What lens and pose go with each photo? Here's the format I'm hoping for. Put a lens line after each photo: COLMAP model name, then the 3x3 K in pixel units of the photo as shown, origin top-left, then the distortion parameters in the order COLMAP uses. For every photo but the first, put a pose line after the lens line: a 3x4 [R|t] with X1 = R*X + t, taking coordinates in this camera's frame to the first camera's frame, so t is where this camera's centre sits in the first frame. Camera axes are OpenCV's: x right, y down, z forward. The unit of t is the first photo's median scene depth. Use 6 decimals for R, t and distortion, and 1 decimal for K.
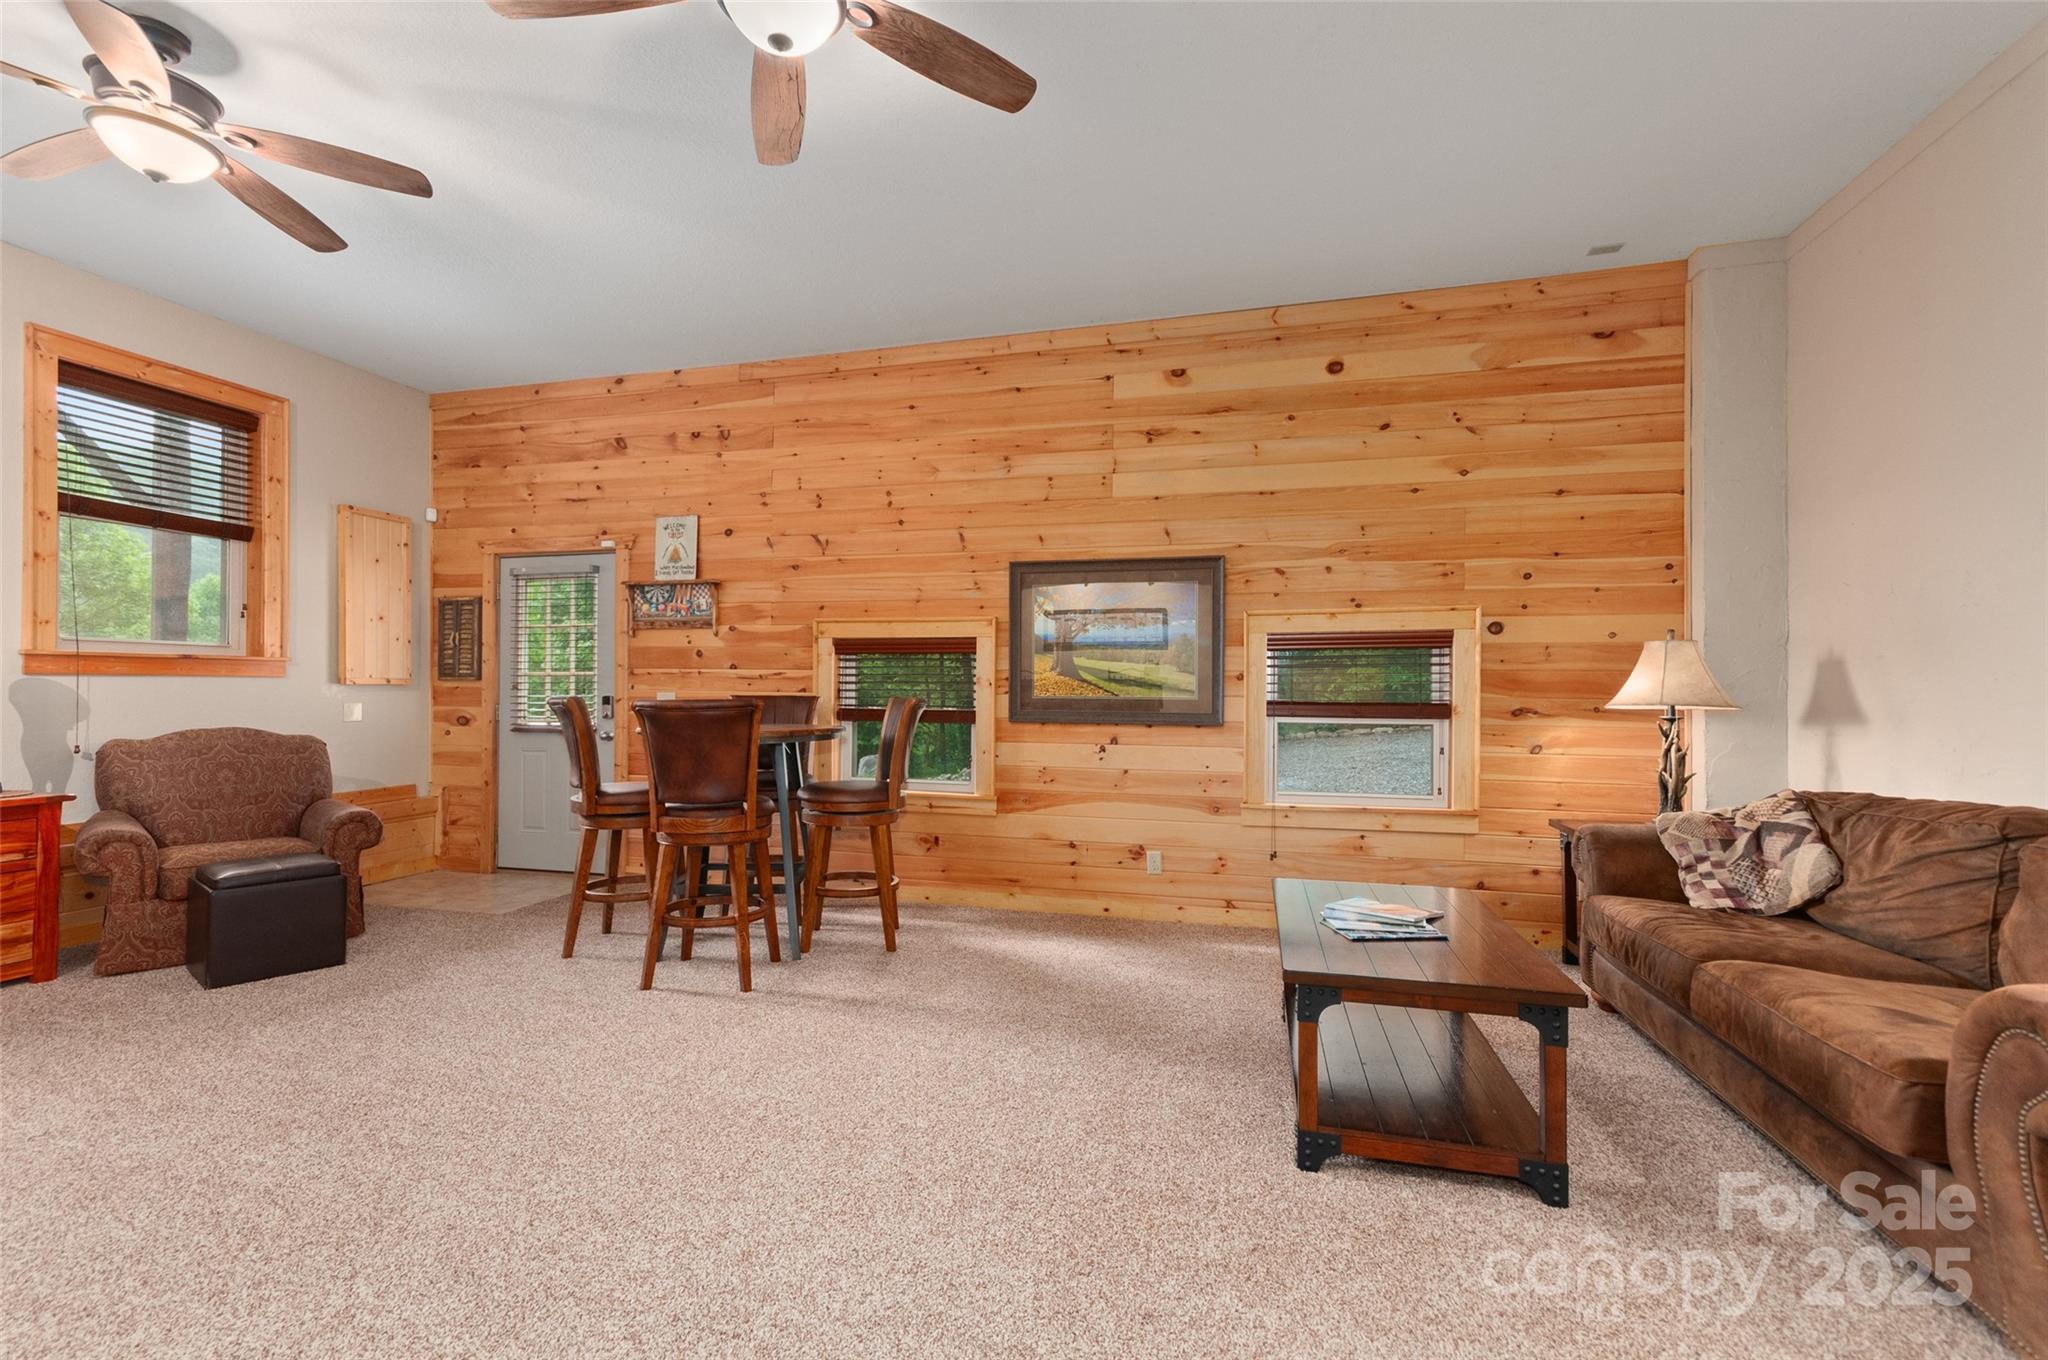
lens RADIAL K [[894.6, 0, 1013.0], [0, 894.6, 681.5], [0, 0, 1]] dist [0.003032, 0.000809]
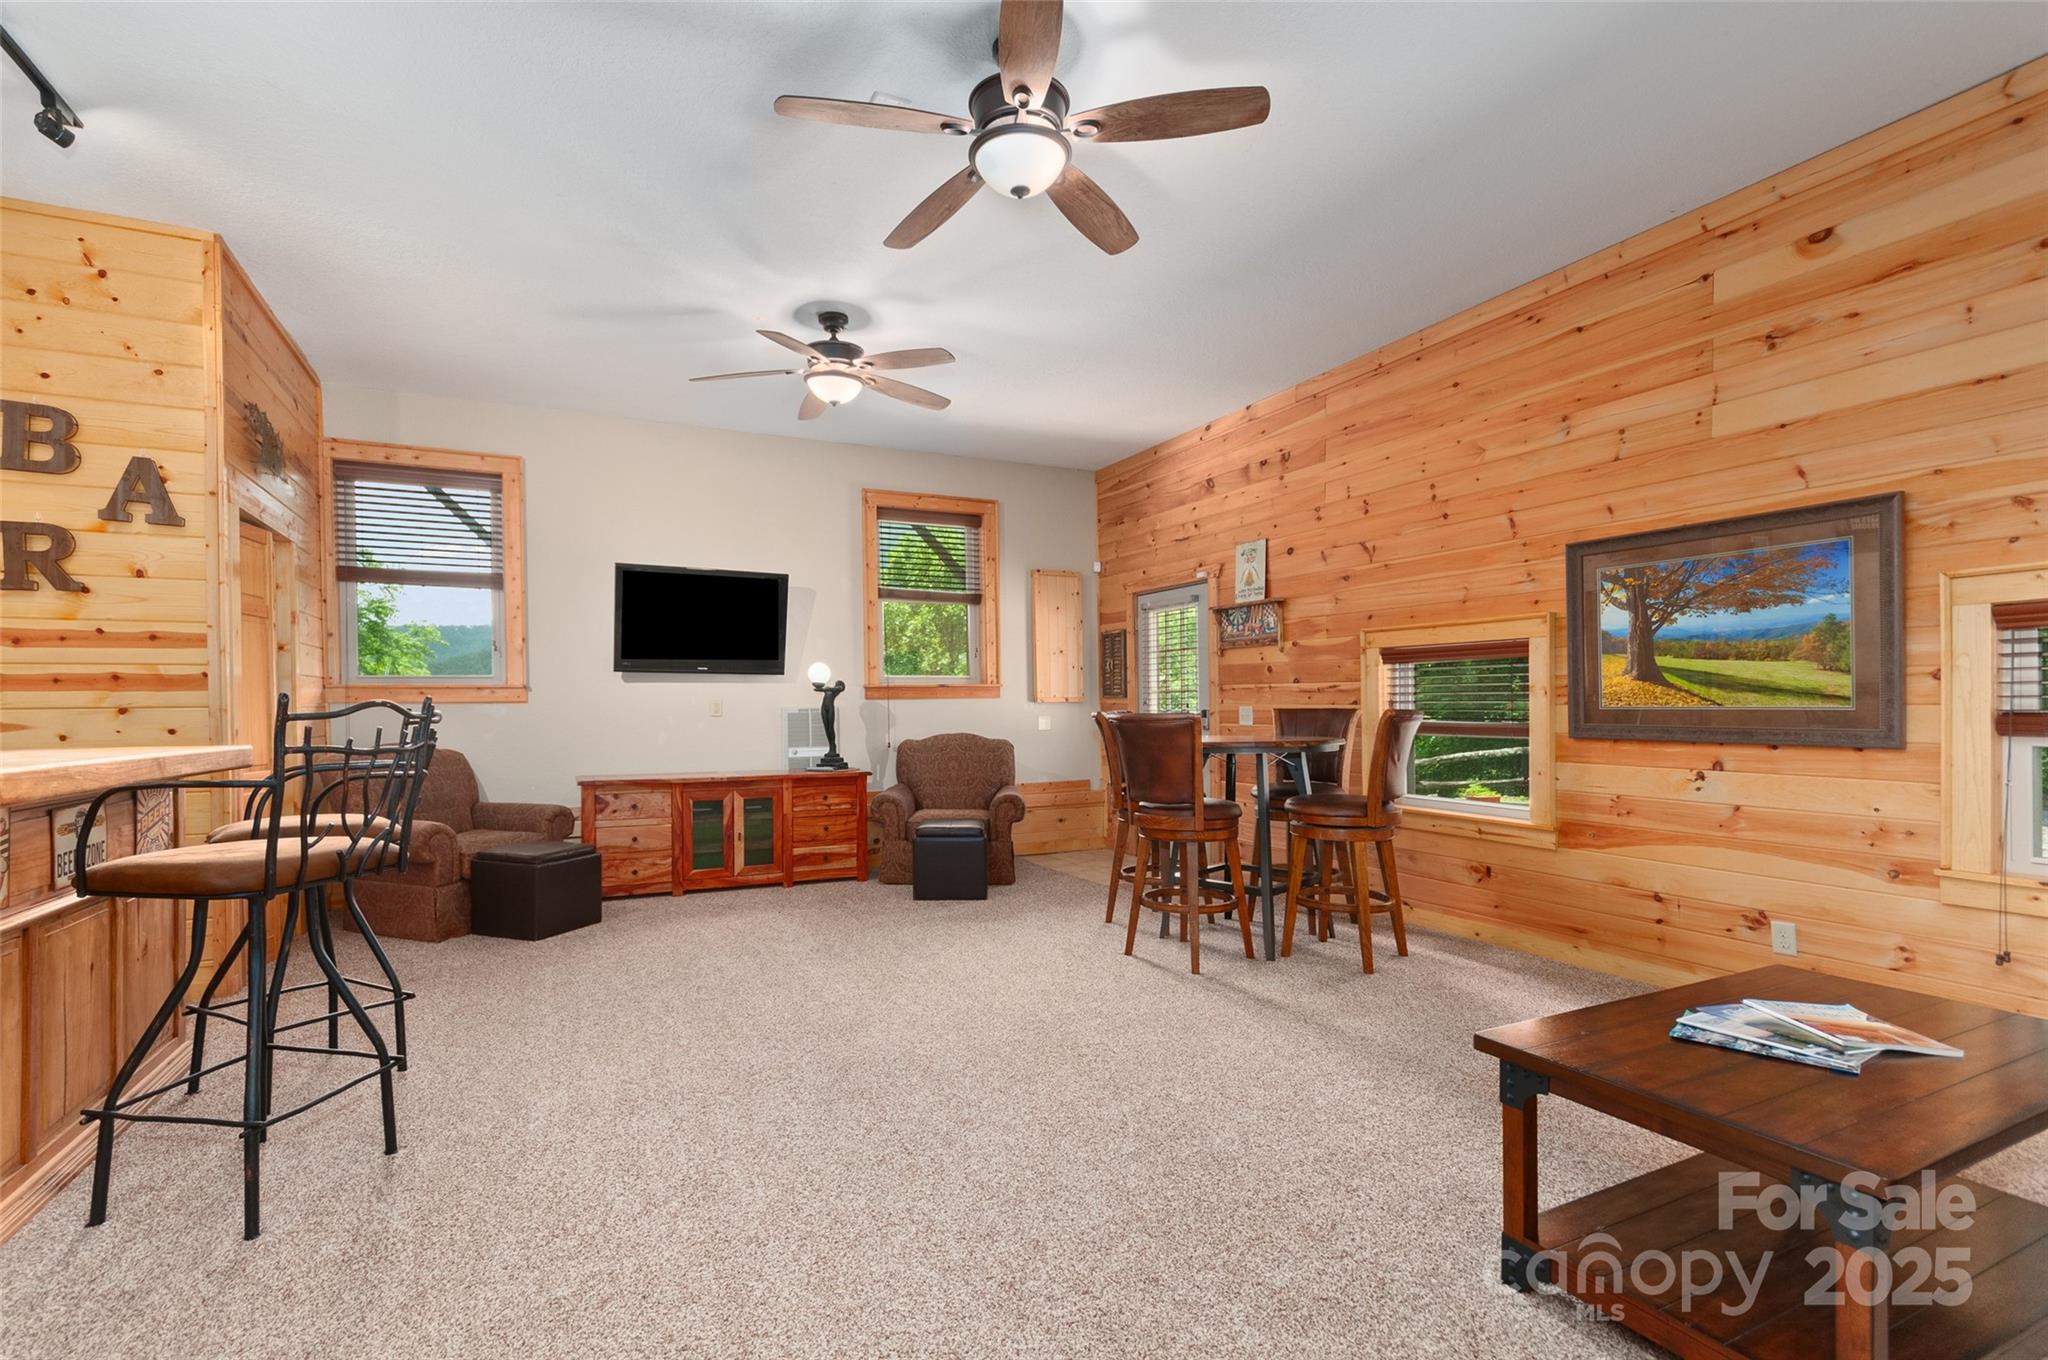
lens RADIAL K [[894.6, 0, 970.7], [0, 894.6, 714.5], [0, 0, 1]] dist [0.003032, 0.000809]
pose [[0.661784, -0.003296, -0.749687, 0.256116], [0.020661, 0.999691, 0.013843, 0.000357], [0.749409, -0.024651, 0.661648, 0.040210]]
